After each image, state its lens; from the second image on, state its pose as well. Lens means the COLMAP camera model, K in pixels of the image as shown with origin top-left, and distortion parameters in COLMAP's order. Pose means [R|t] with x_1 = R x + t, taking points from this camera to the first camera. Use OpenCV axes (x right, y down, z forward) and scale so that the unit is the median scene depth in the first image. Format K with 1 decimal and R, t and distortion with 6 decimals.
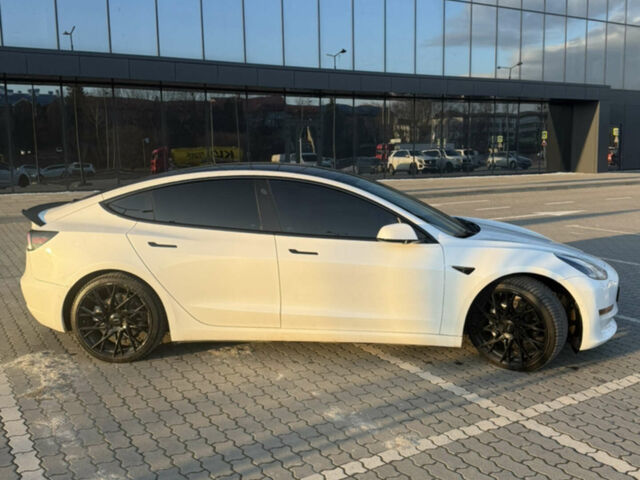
lens RADIAL K [[641.4, 0, 320.0], [0, 641.4, 240.0], [0, 0, 1]] dist [0.192859, -0.521379]
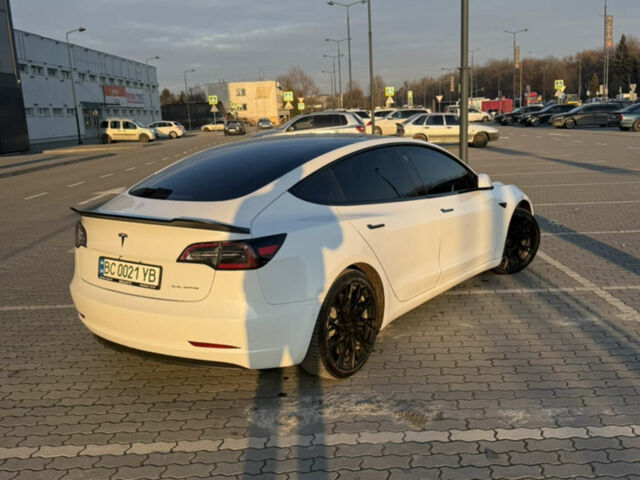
lens RADIAL K [[643.9, 0, 320.0], [0, 643.9, 240.0], [0, 0, 1]] dist [-0.094878, 0.004208]
pose [[0.551558, -0.185194, 0.813318, -1.083817], [0.150941, 0.981105, 0.121038, -0.098236], [-0.820366, 0.056004, 0.569090, 0.613231]]
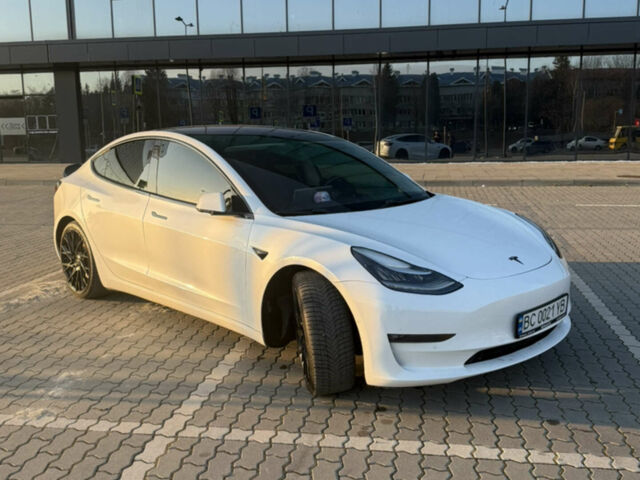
lens RADIAL K [[601.7, 0, 320.0], [0, 601.7, 240.0], [0, 0, 1]] dist [0.098325, -0.190703]
pose [[0.764503, 0.117153, -0.633885, 0.839420], [-0.083862, 0.993065, 0.082393, -0.058367], [0.639142, -0.009831, 0.769026, 0.452416]]
